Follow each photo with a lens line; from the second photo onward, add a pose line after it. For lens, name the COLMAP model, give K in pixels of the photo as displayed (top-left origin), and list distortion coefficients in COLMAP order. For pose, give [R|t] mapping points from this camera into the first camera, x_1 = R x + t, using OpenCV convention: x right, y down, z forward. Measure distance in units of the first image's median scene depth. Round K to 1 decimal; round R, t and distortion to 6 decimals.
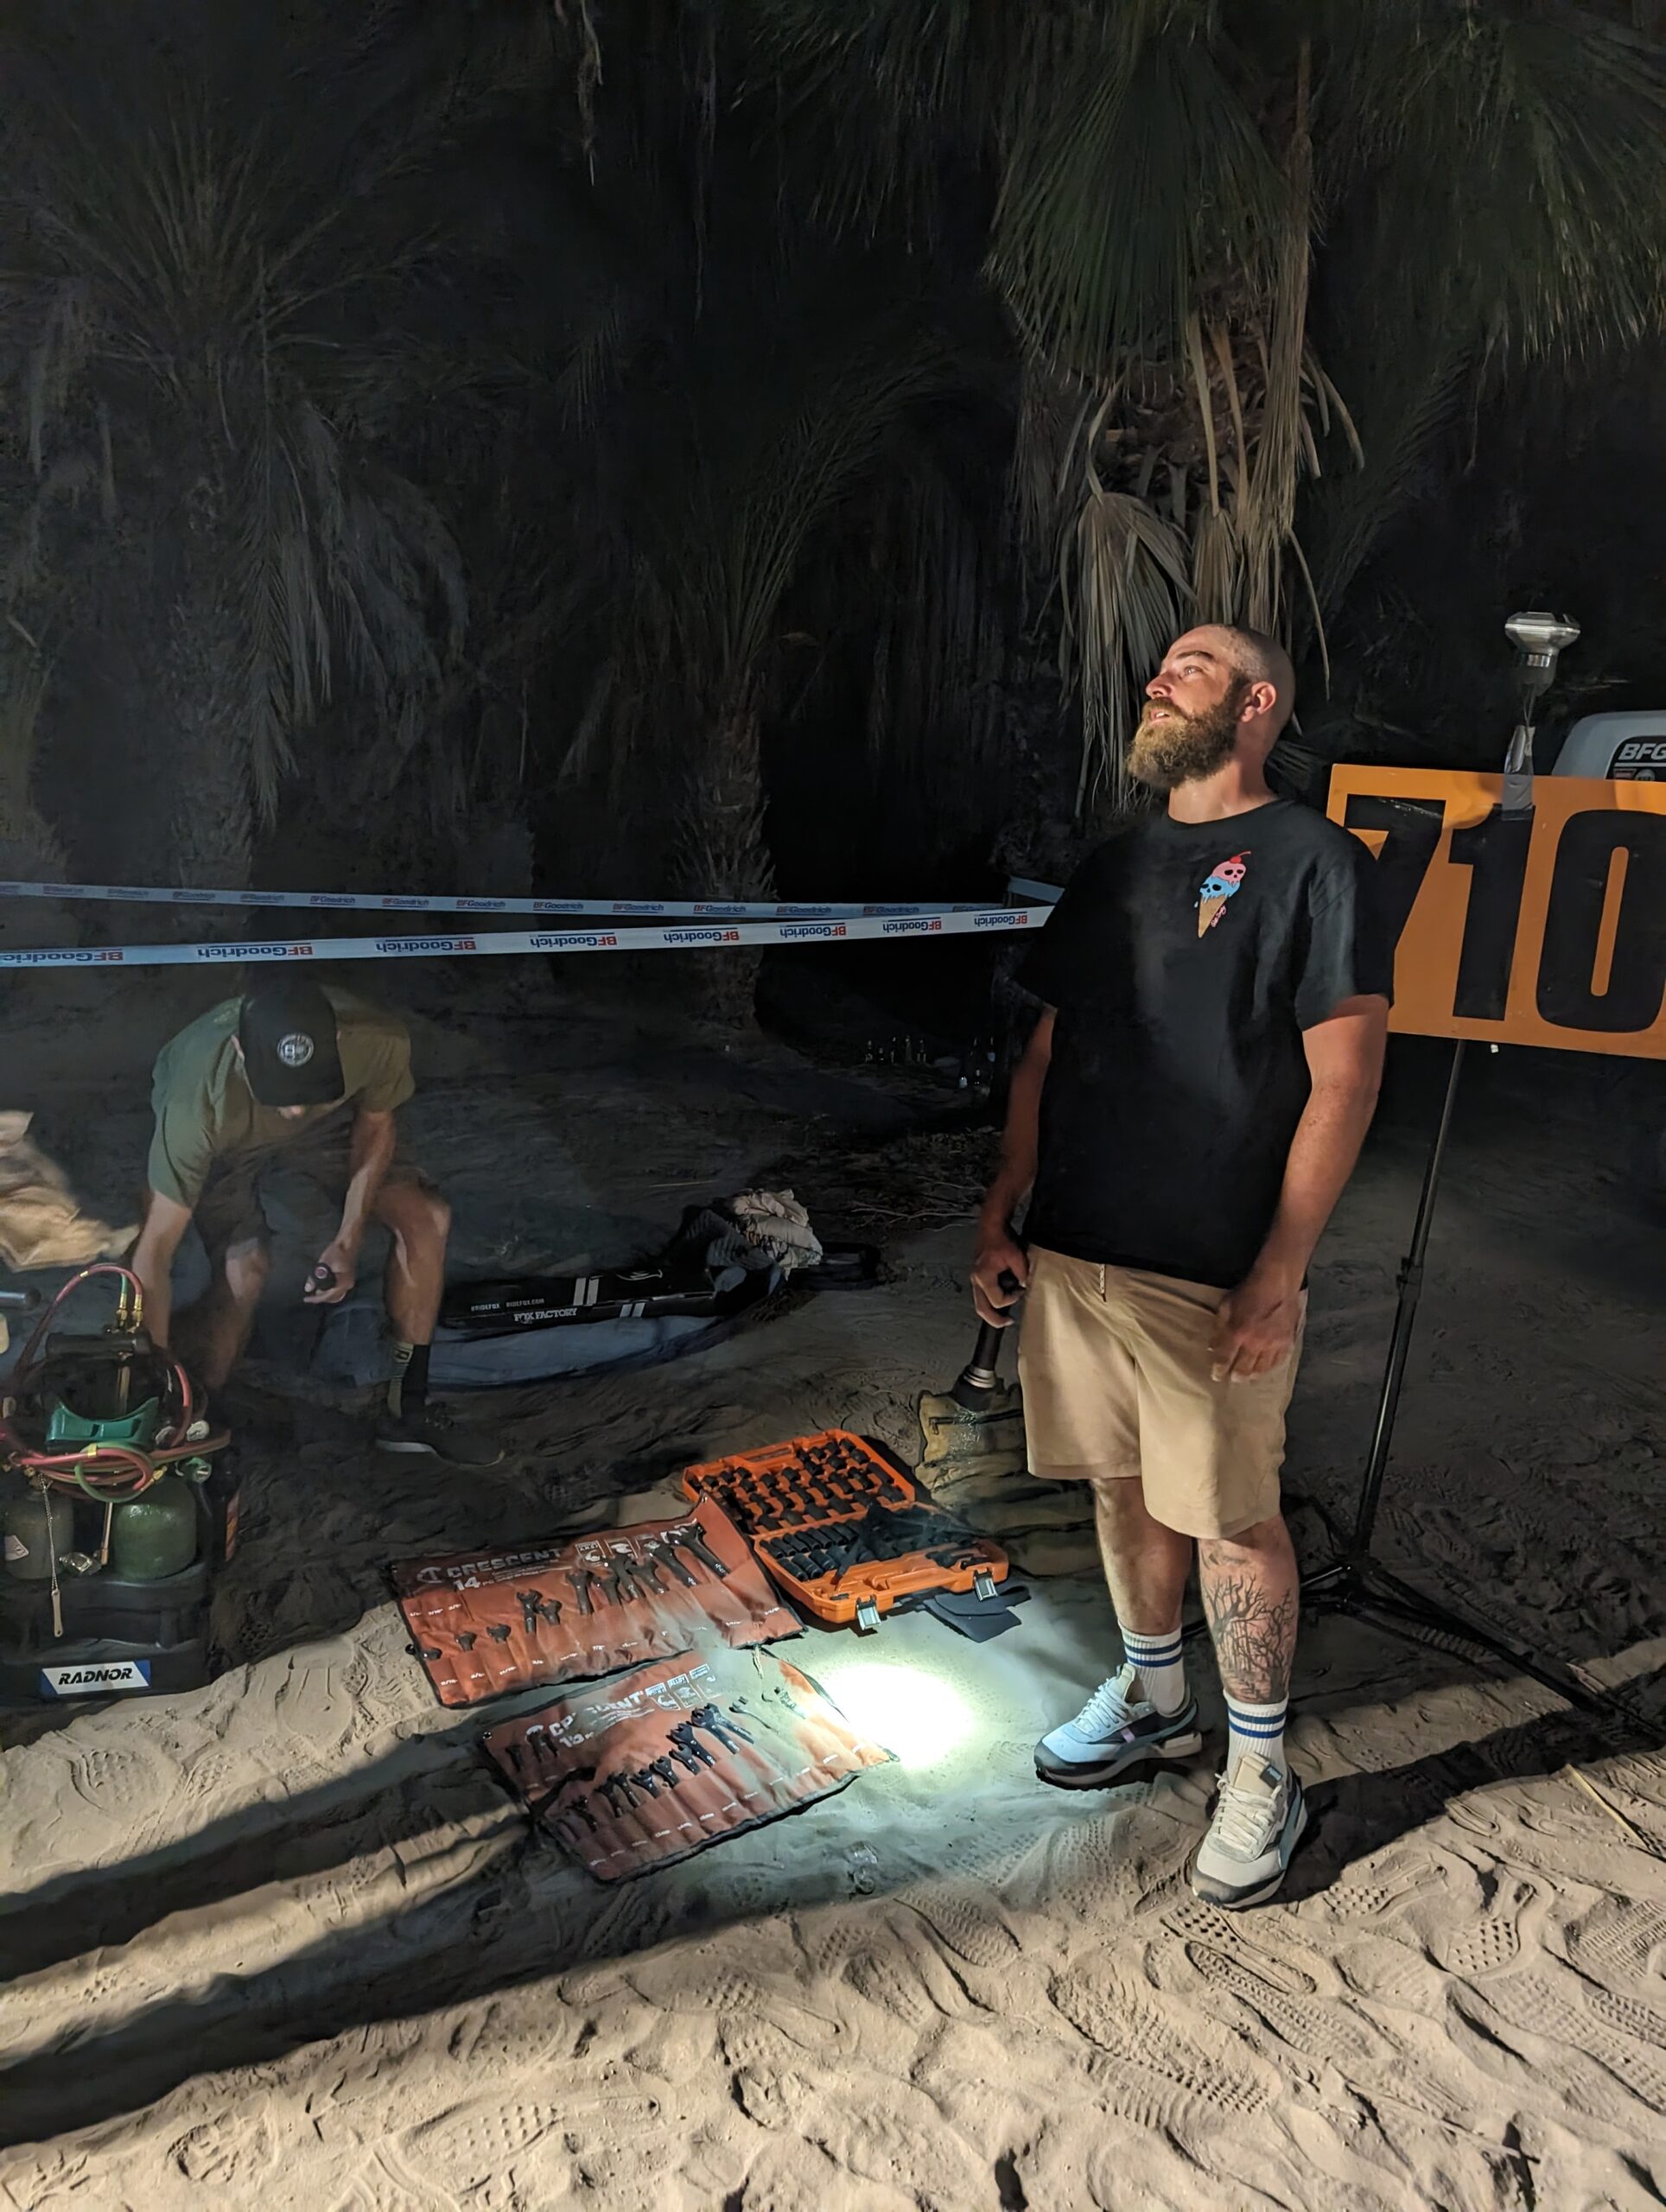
lens RADIAL K [[1602.4, 0, 833.0], [0, 1602.4, 1106.0], [0, 0, 1]] dist [-0.052424, 0.037899]
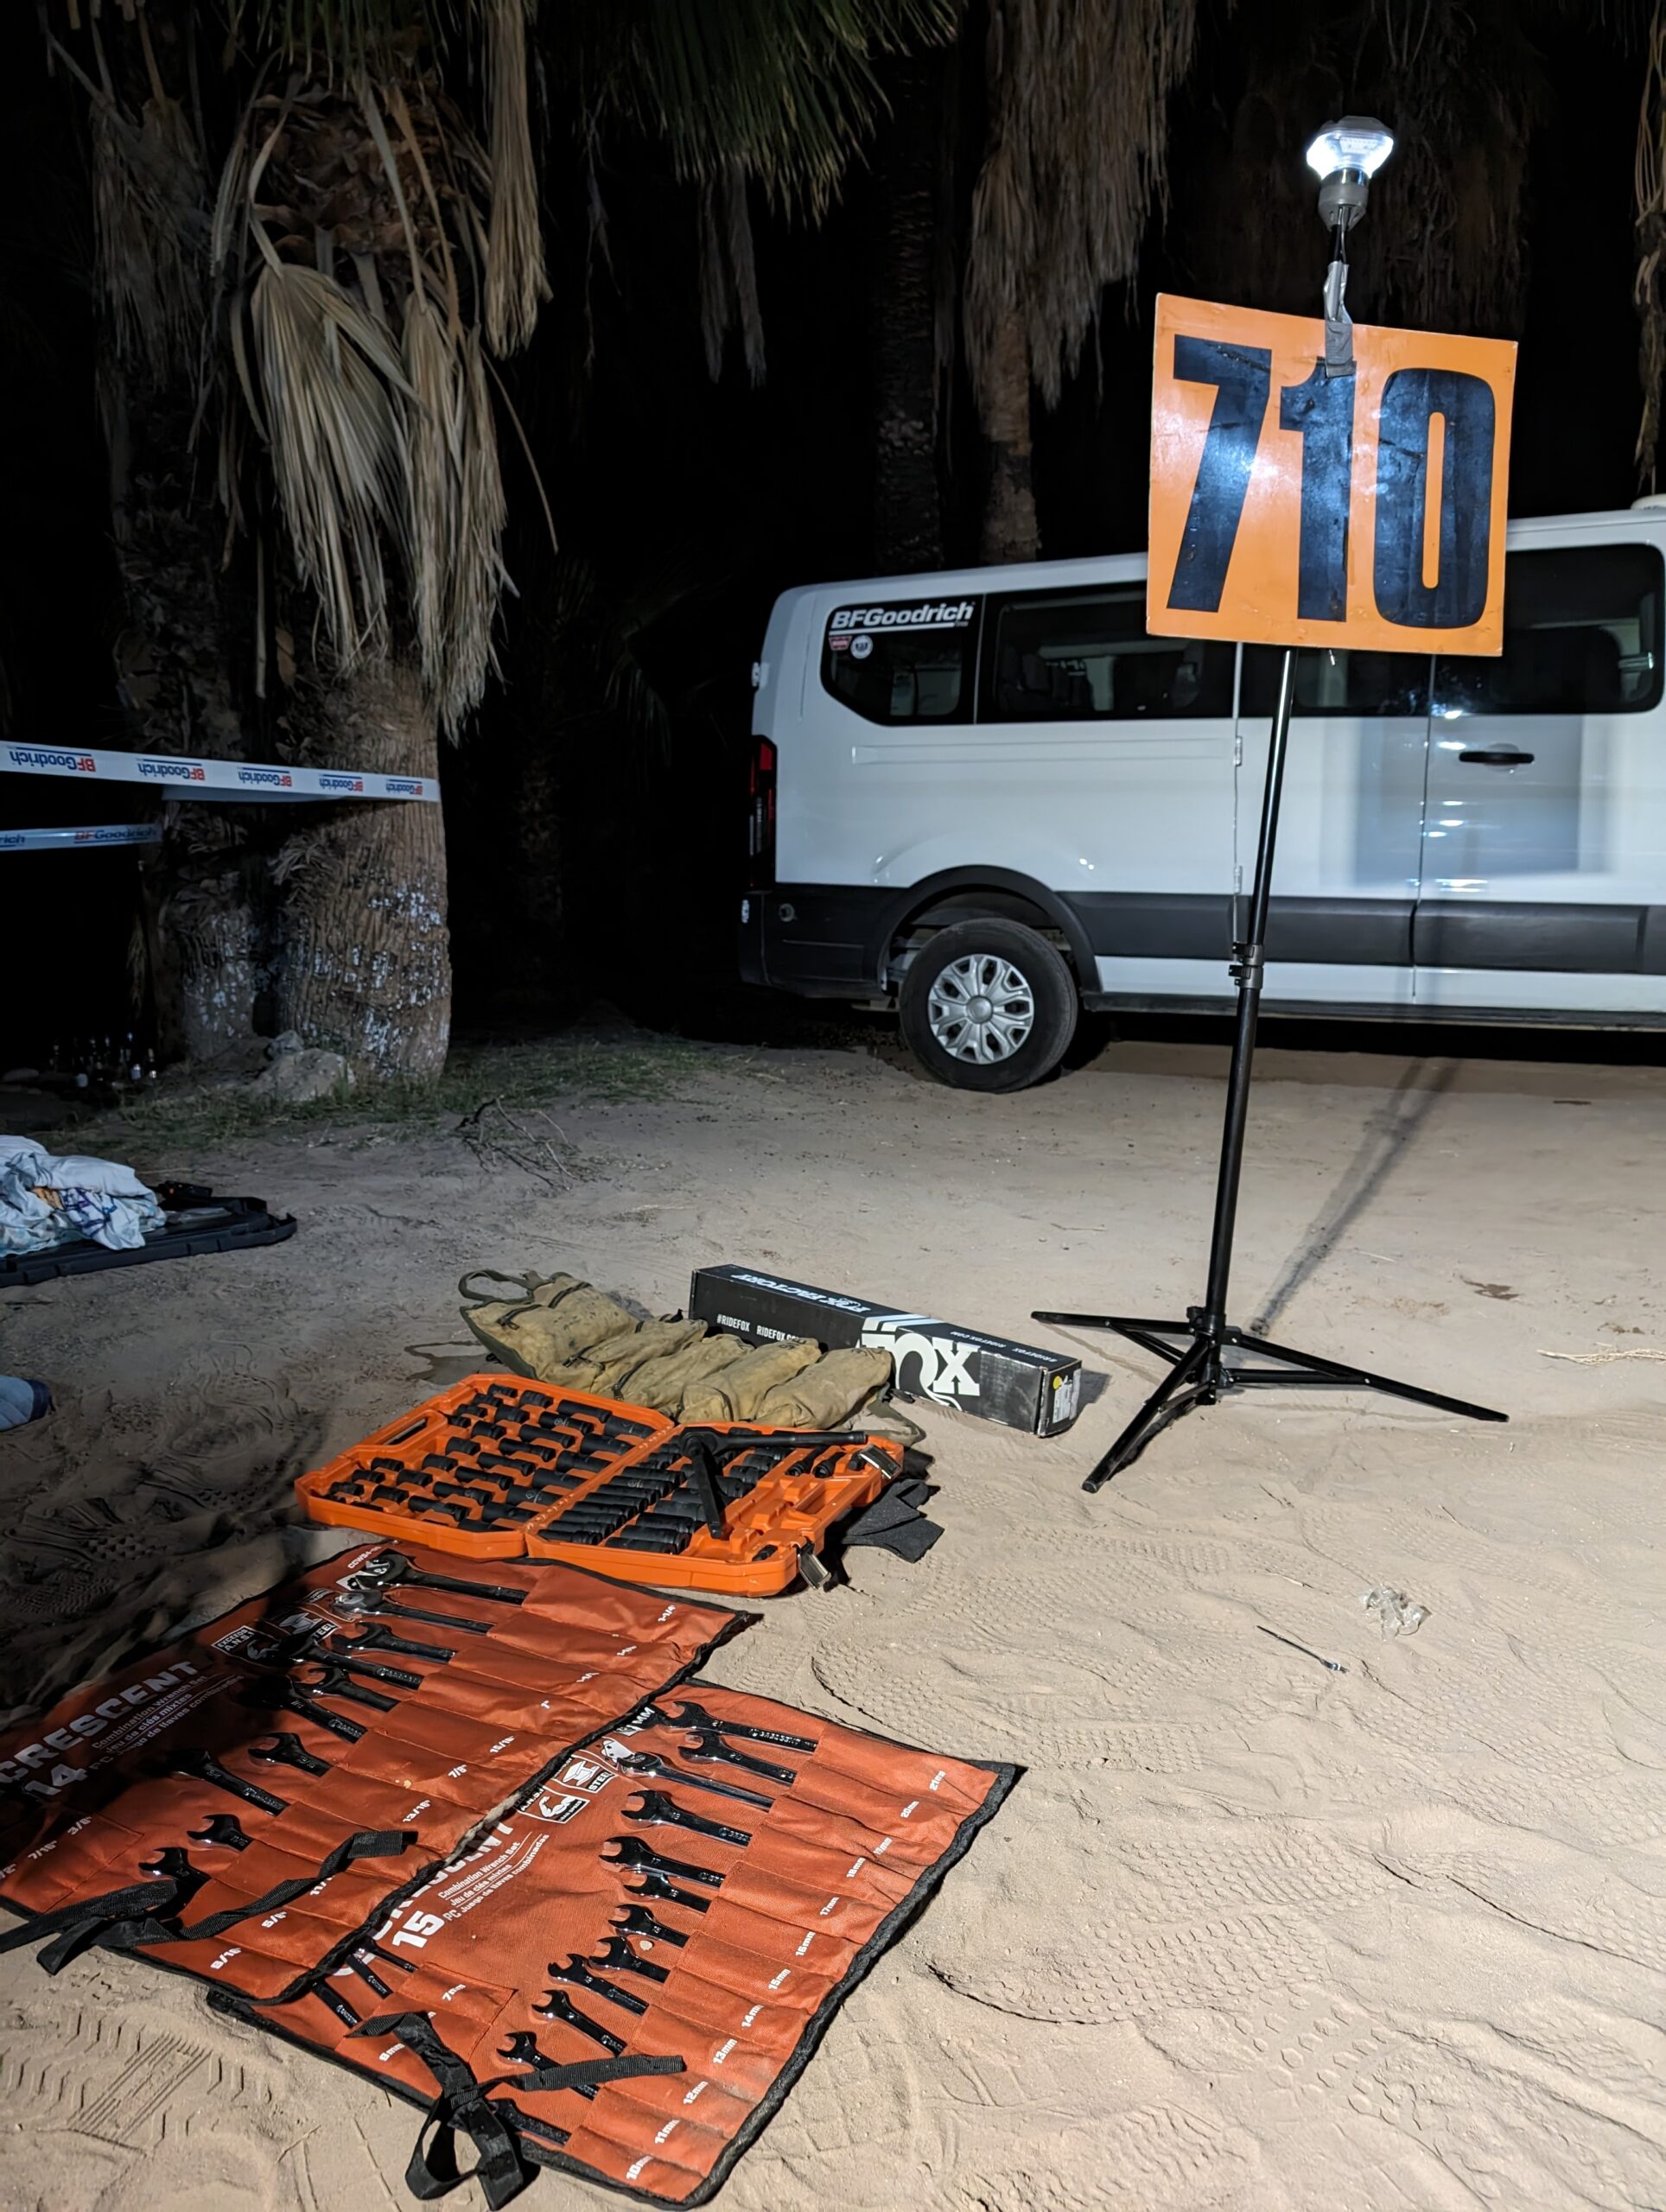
lens RADIAL K [[1602.4, 0, 833.0], [0, 1602.4, 1106.0], [0, 0, 1]] dist [-0.052424, 0.037899]
pose [[0.777049, -0.130581, 0.615746, -0.159752], [0.159655, 0.987142, 0.007865, 0.069916], [-0.608856, 0.092196, 0.787905, 0.246647]]
